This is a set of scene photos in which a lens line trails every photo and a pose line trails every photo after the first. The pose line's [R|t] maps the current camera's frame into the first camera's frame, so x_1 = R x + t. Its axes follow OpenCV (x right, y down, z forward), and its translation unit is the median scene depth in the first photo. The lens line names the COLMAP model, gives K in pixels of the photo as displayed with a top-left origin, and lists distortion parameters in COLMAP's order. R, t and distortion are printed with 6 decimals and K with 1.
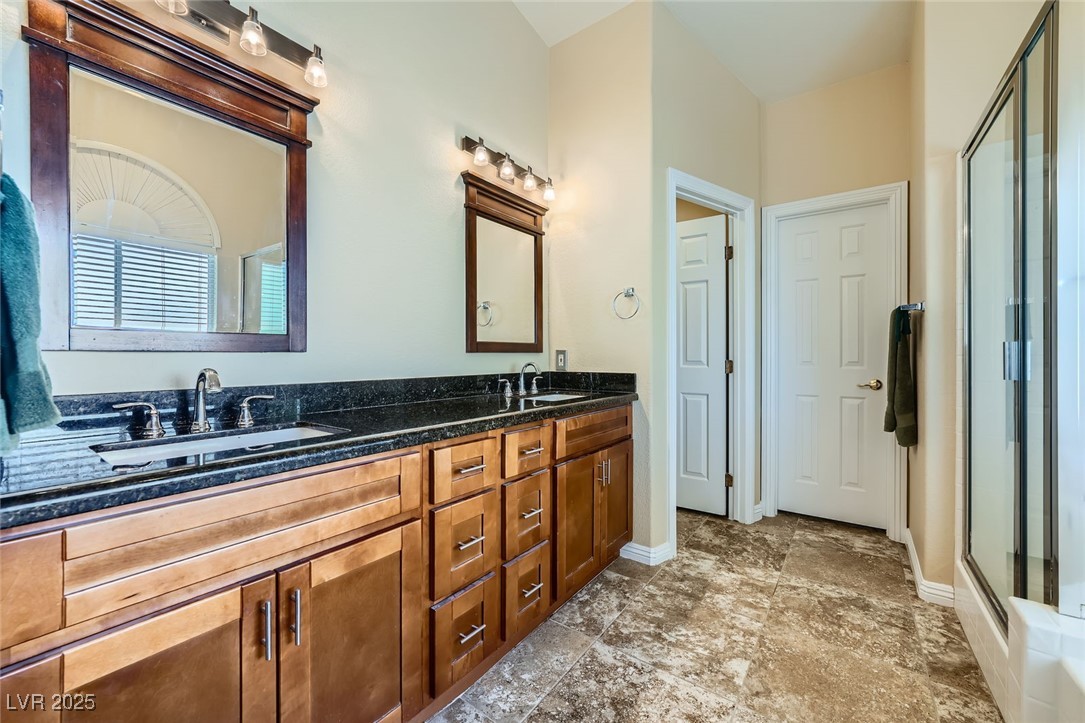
lens RADIAL K [[428.9, 0, 543.3], [0, 428.9, 358.4], [0, 0, 1]] dist [-0.008389, 0.001613]
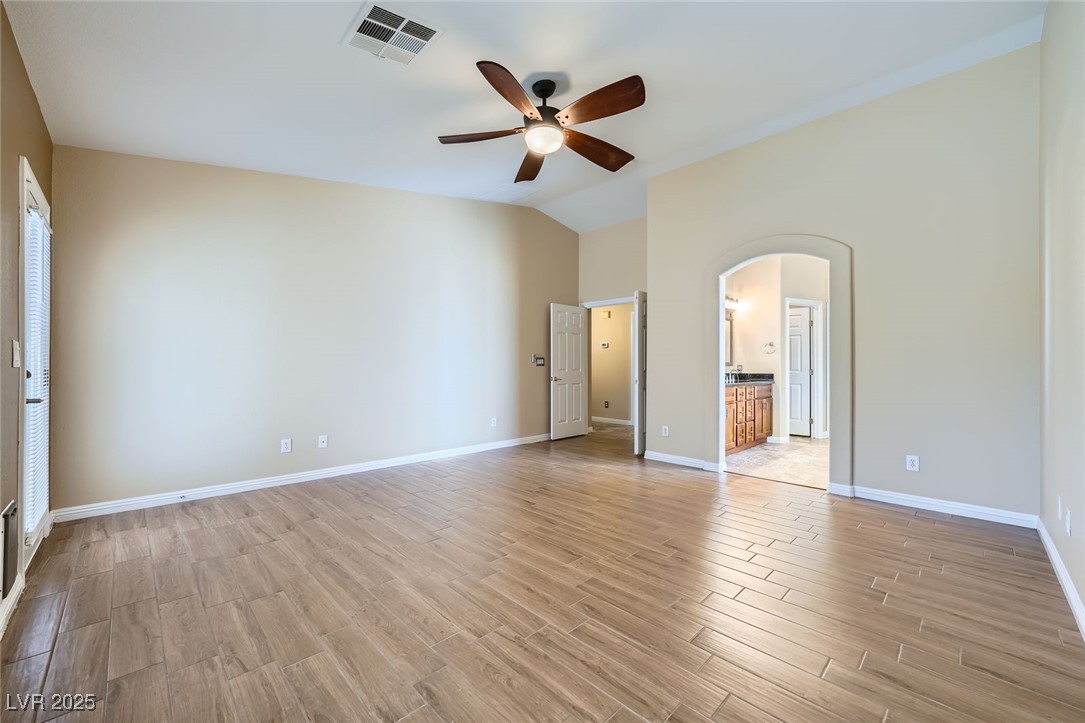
lens RADIAL K [[428.9, 0, 541.4], [0, 428.9, 363.0], [0, 0, 1]] dist [-0.008389, 0.001613]
pose [[0.987024, 0.003745, -0.160531, -0.777081], [-0.005543, 0.999927, -0.010754, 0.003542], [0.160479, 0.011504, 0.986972, -1.852941]]
